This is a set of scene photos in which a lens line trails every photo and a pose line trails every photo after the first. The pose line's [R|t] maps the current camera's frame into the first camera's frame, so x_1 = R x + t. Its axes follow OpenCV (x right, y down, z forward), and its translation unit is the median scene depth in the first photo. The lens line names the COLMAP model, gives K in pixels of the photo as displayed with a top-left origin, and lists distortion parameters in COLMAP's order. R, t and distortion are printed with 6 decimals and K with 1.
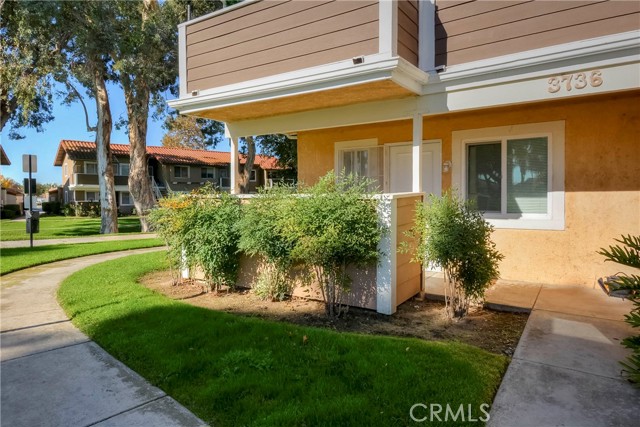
lens RADIAL K [[396.7, 0, 318.8], [0, 396.7, 201.3], [0, 0, 1]] dist [0.016100, 0.000120]
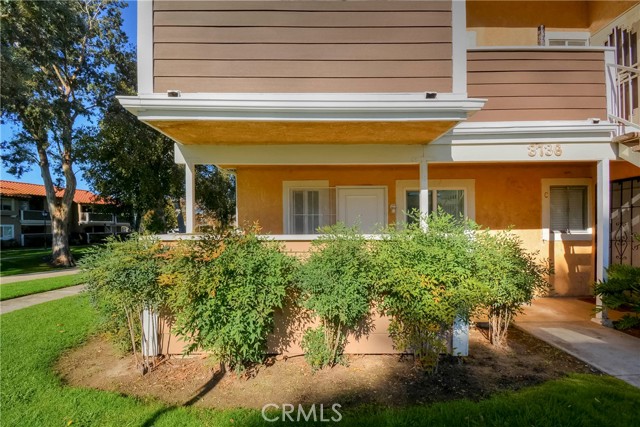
lens RADIAL K [[292.0, 0, 318.6], [0, 292.0, 228.5], [0, 0, 1]] dist [0.025441, -0.023532]
pose [[0.834648, -0.001393, 0.550781, -0.385505], [0.009509, 0.999884, -0.011880, -0.021413], [-0.550701, 0.015153, 0.834565, 0.419569]]
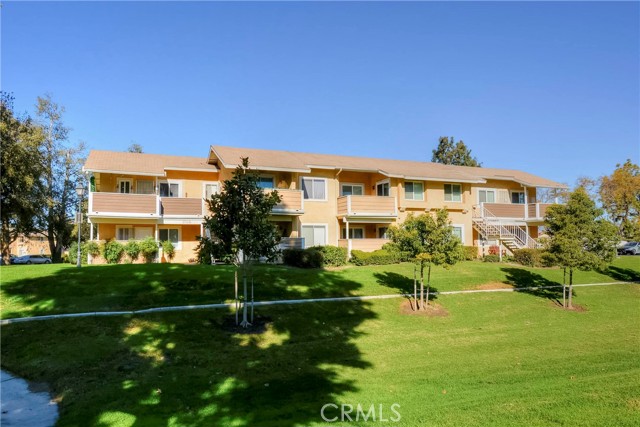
lens RADIAL K [[456.3, 0, 321.7], [0, 456.3, 223.4], [0, 0, 1]] dist [0.031718, -0.000905]
pose [[0.567237, 0.048218, 0.822141, -2.595484], [0.017351, 0.997363, -0.070466, 0.157072], [-0.823371, 0.054236, 0.564905, -3.056955]]
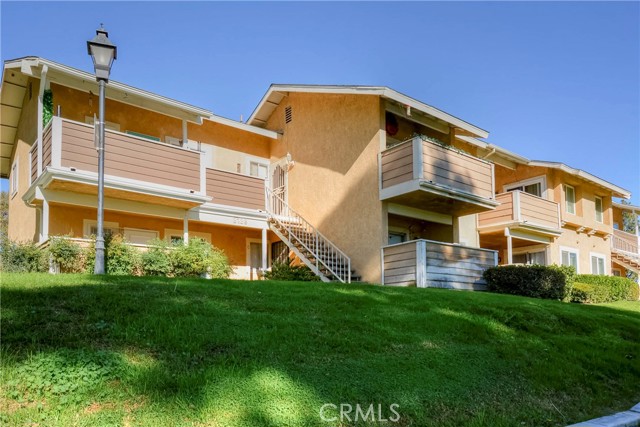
lens RADIAL K [[475.3, 0, 321.7], [0, 475.3, 291.5], [0, 0, 1]] dist [0.007926, 0.003700]
pose [[0.291778, 0.066880, 0.954145, -1.695618], [0.031626, 0.996332, -0.079509, 0.346664], [-0.955963, 0.053375, 0.288593, -0.361795]]
